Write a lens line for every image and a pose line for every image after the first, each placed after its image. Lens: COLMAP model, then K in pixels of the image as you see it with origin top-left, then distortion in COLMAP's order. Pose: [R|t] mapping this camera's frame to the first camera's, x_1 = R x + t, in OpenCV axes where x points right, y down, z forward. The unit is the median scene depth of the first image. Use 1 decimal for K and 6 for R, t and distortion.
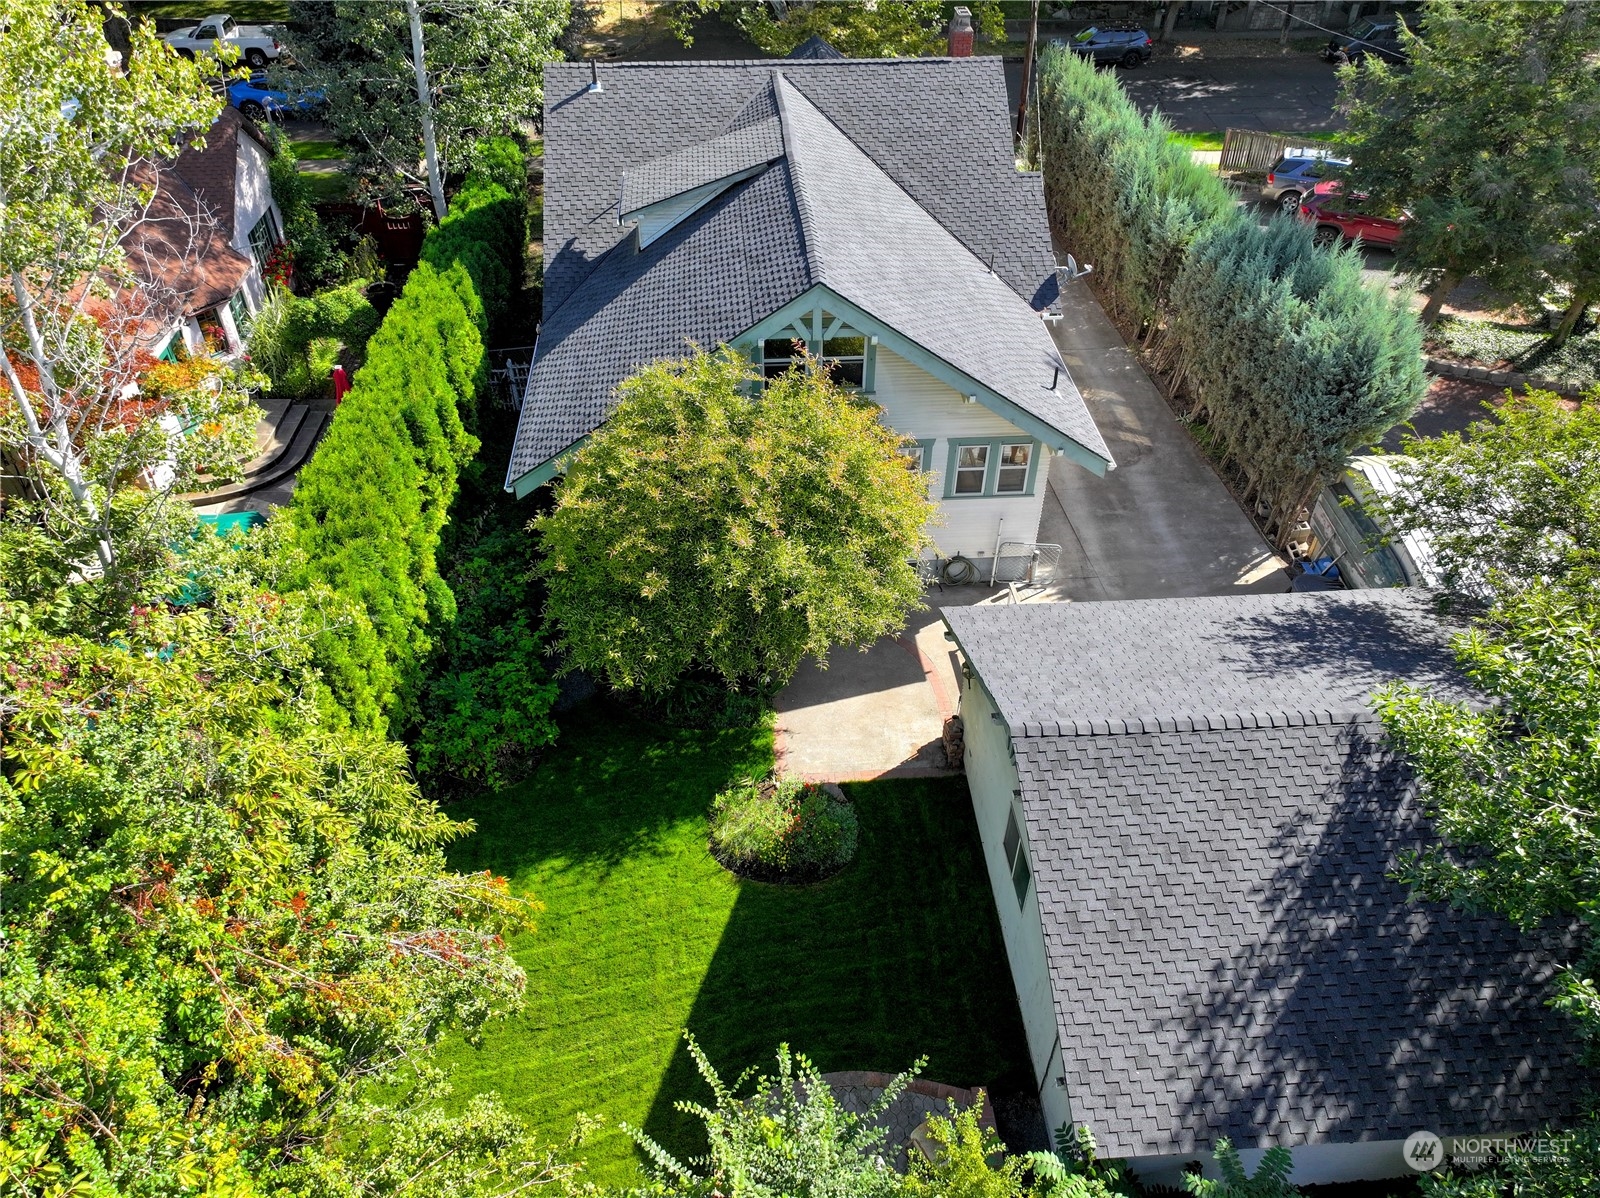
lens RADIAL K [[1123.5, 0, 800.0], [0, 1123.5, 599.0], [0, 0, 1]] dist [0.001176, 0.001567]
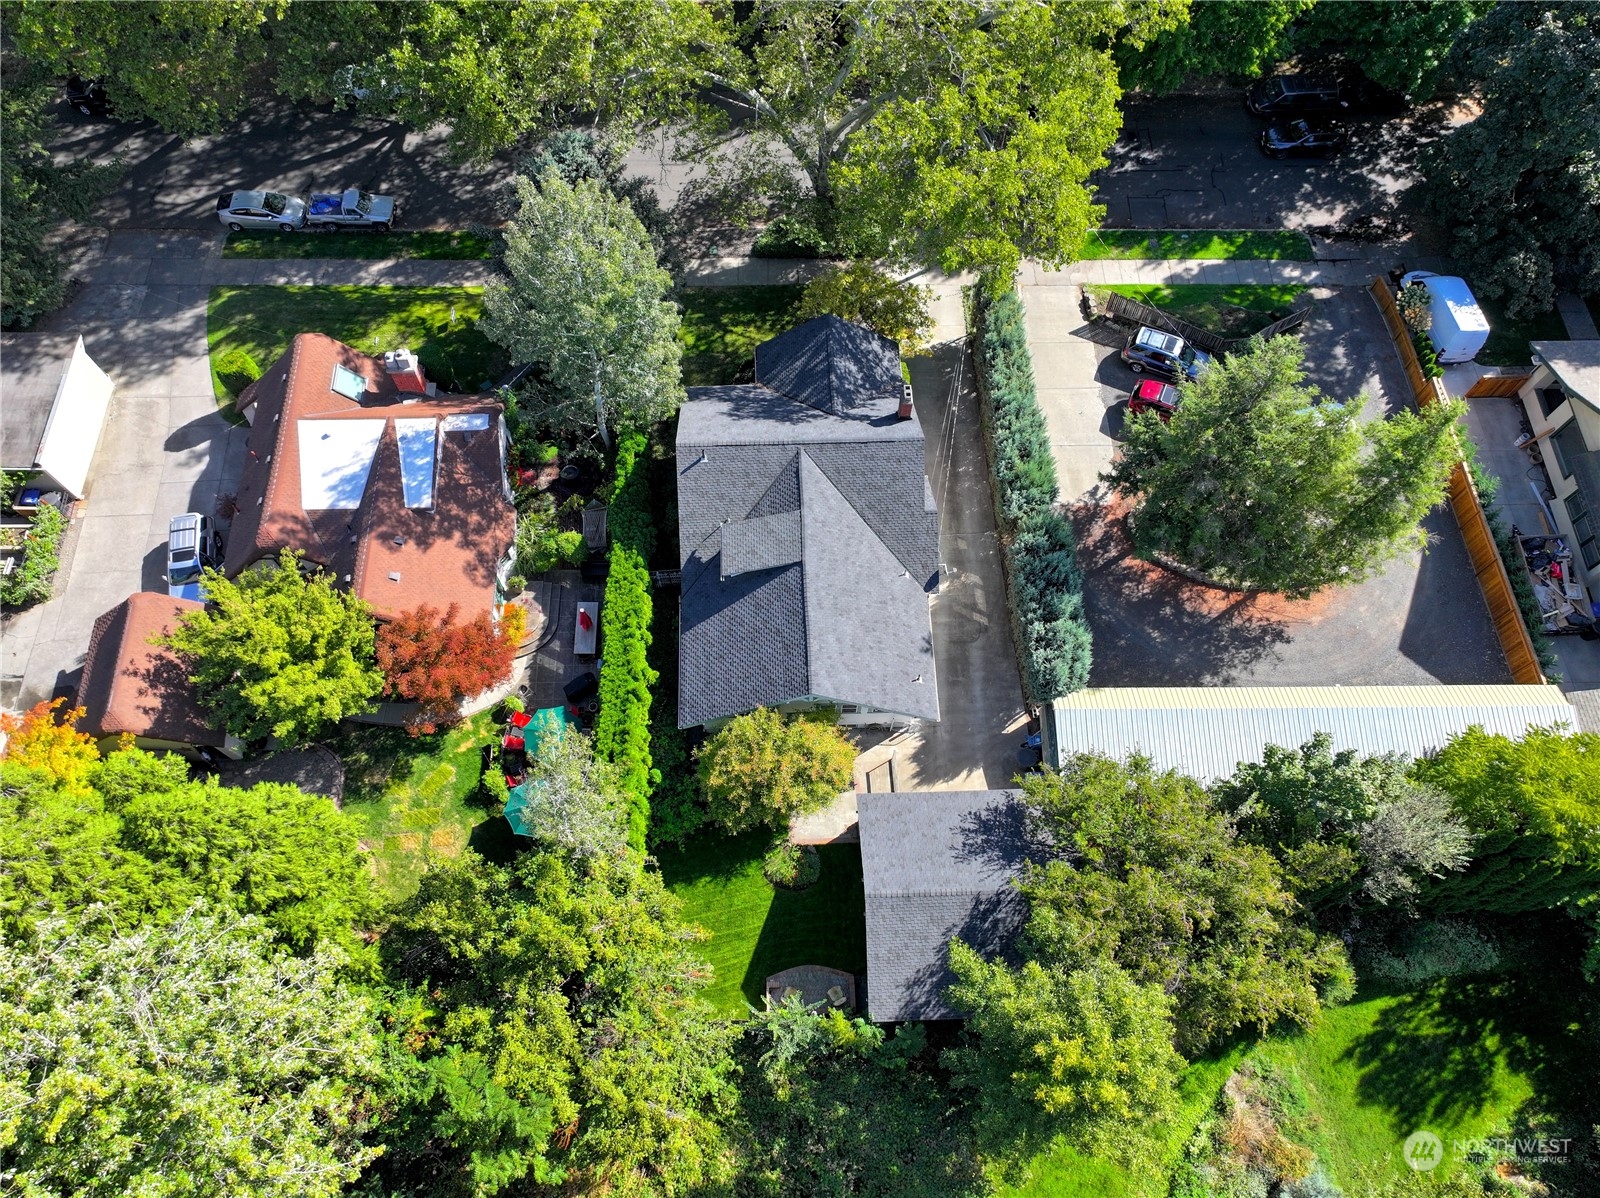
lens RADIAL K [[1123.5, 0, 800.0], [0, 1123.5, 599.0], [0, 0, 1]] dist [0.001176, 0.001567]
pose [[0.999282, 0.037208, -0.007190, 0.000333], [-0.030896, 0.909765, 0.413973, -1.509545], [0.021945, -0.413454, 0.910261, -1.176626]]
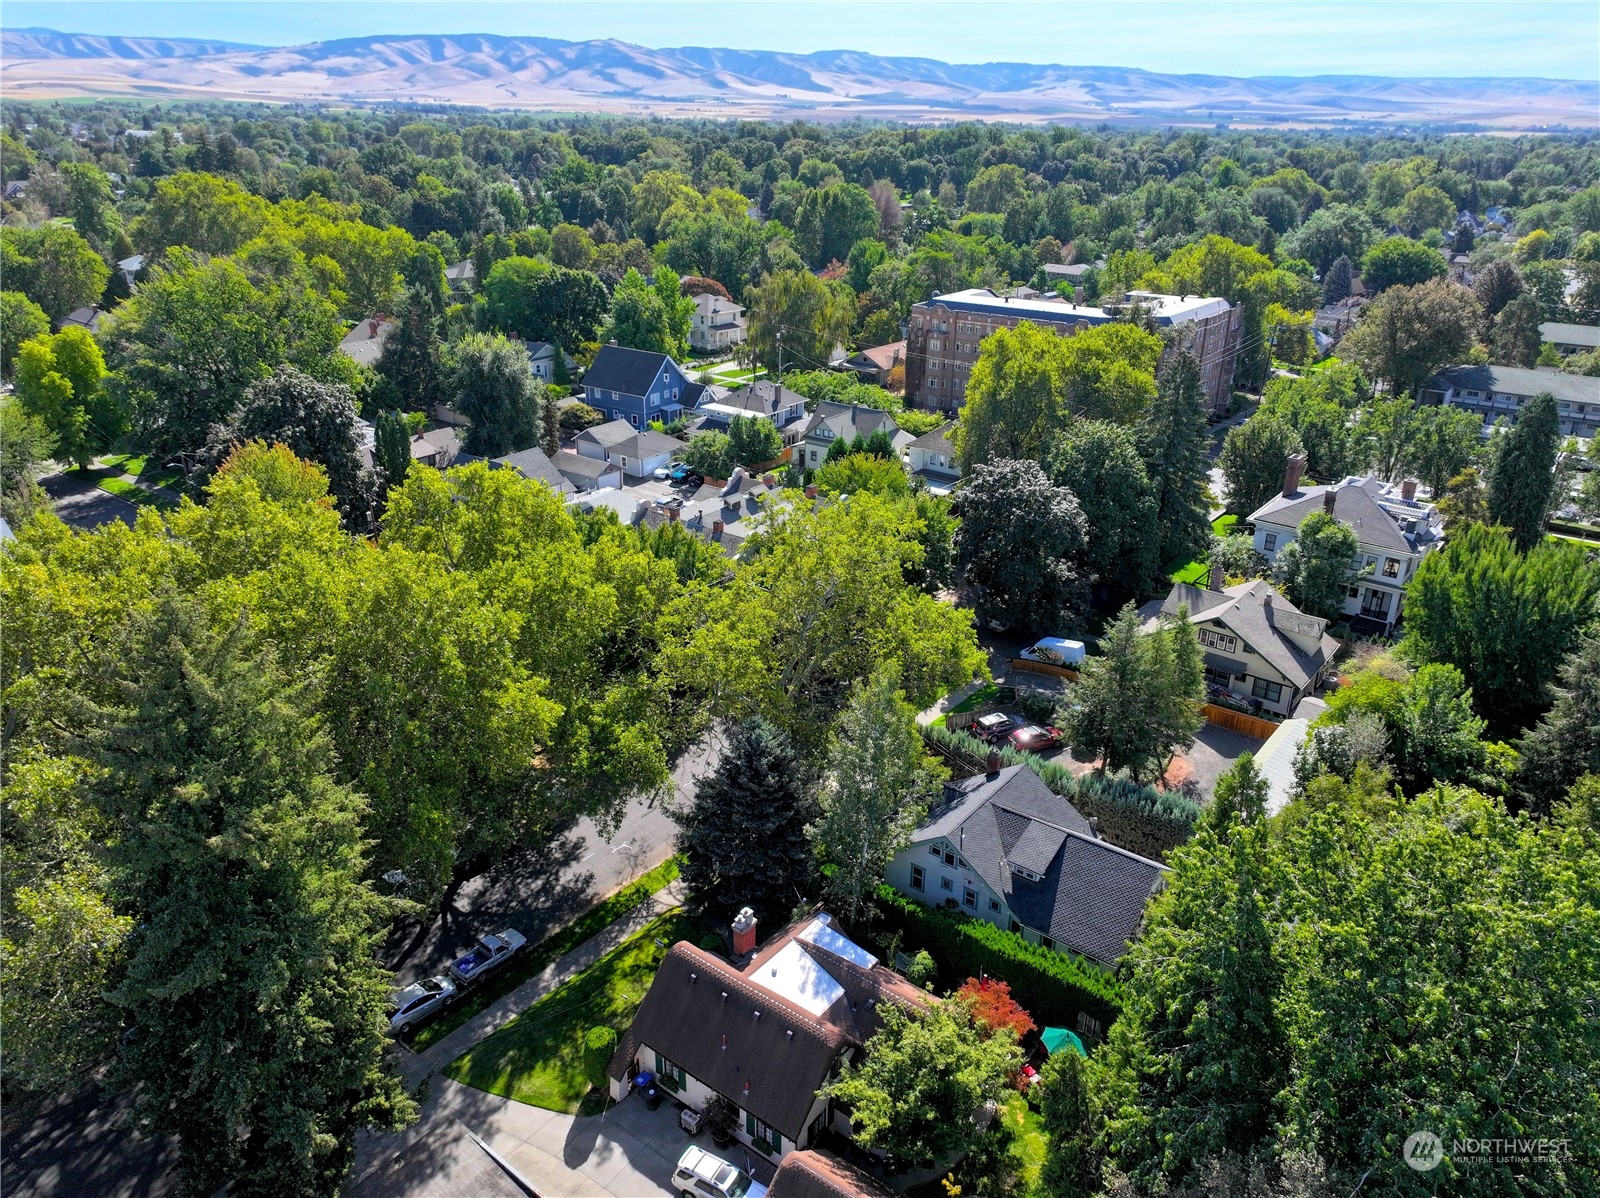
lens RADIAL K [[1123.5, 0, 800.0], [0, 1123.5, 599.0], [0, 0, 1]] dist [0.001176, 0.001567]
pose [[0.663016, -0.291743, 0.689417, -3.150103], [0.479120, 0.872983, -0.091350, -1.313795], [-0.575198, 0.390880, 0.718582, -1.375839]]
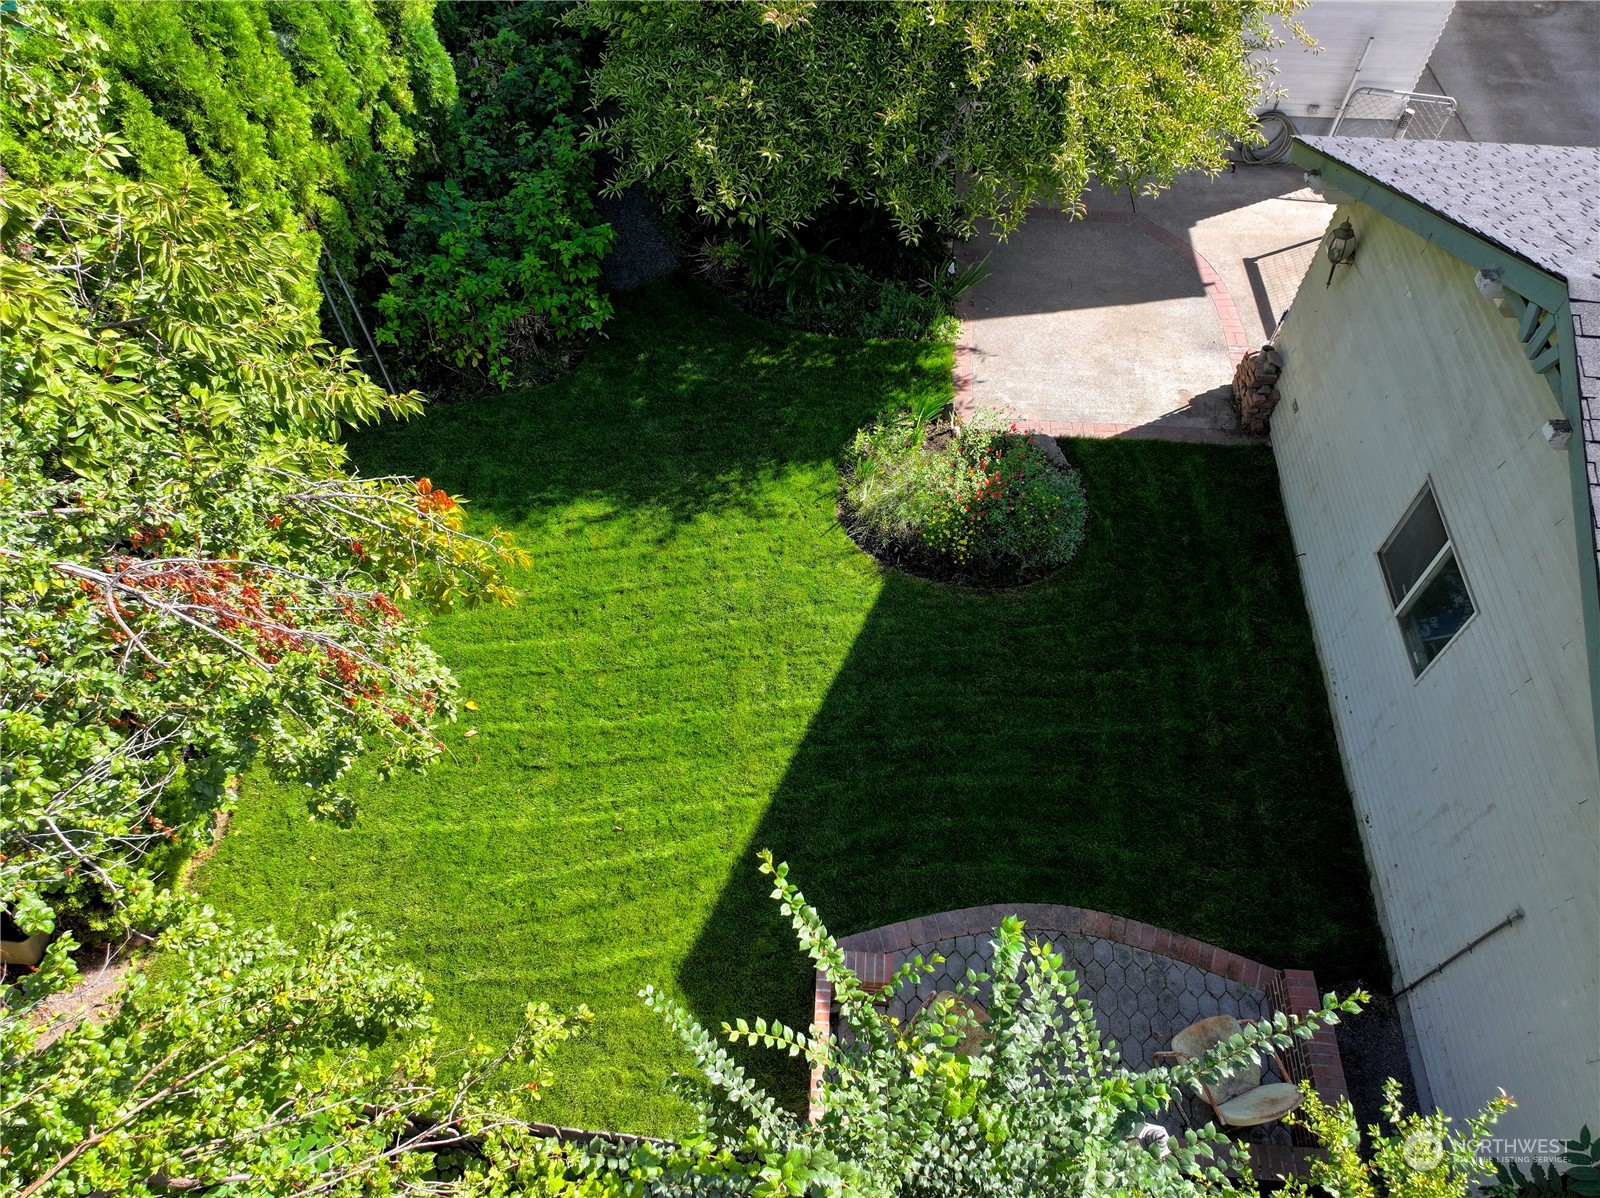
lens RADIAL K [[1118.5, 0, 801.2], [0, 1118.5, 644.5], [0, 0, 1]] dist [0.004819, 0.001804]
pose [[0.990849, 0.114739, -0.071092, -0.050888], [-0.090829, 0.956385, 0.277628, 0.125424], [0.099846, -0.268630, 0.958055, 0.408002]]
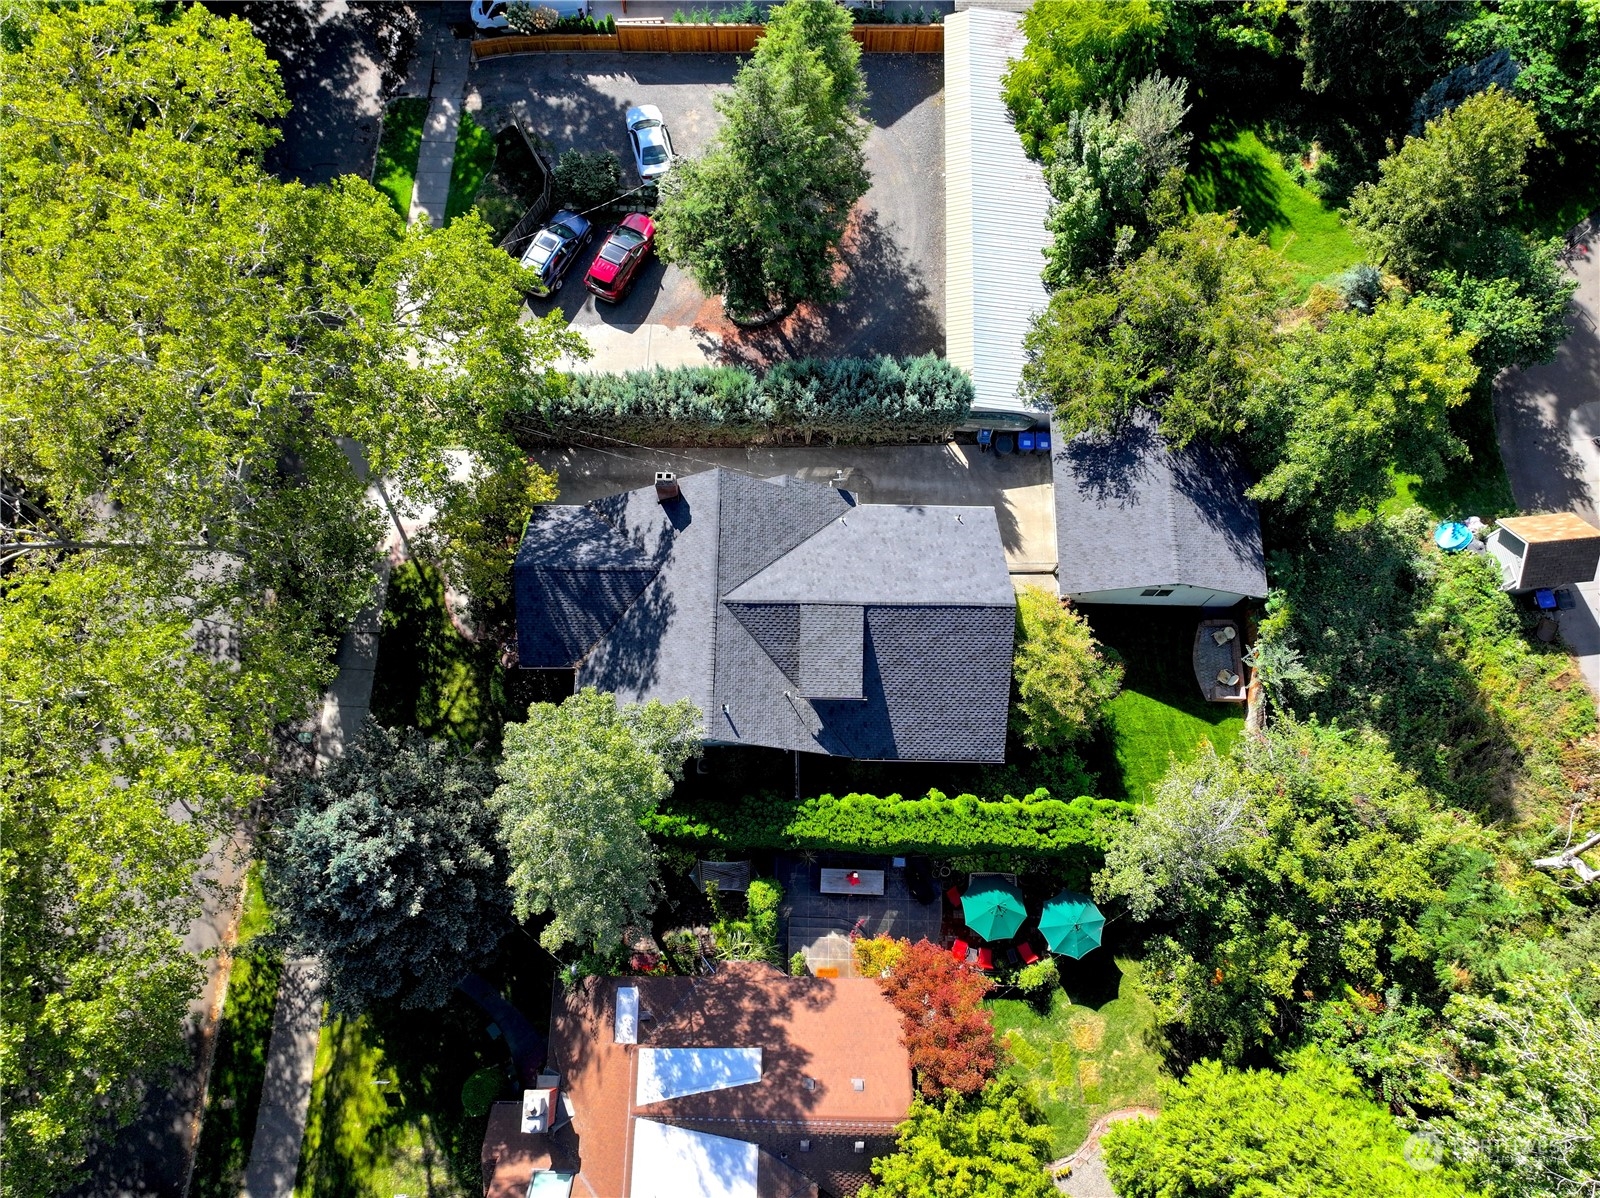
lens RADIAL K [[1121.2, 0, 798.5], [0, 1121.2, 590.3], [0, 0, 1]] dist [-0.000163, 0.022098]
pose [[0.087910, -0.950200, 0.298985, -0.729027], [0.636794, 0.284415, 0.716660, -2.350216], [-0.766006, 0.127390, 0.630084, -0.172308]]
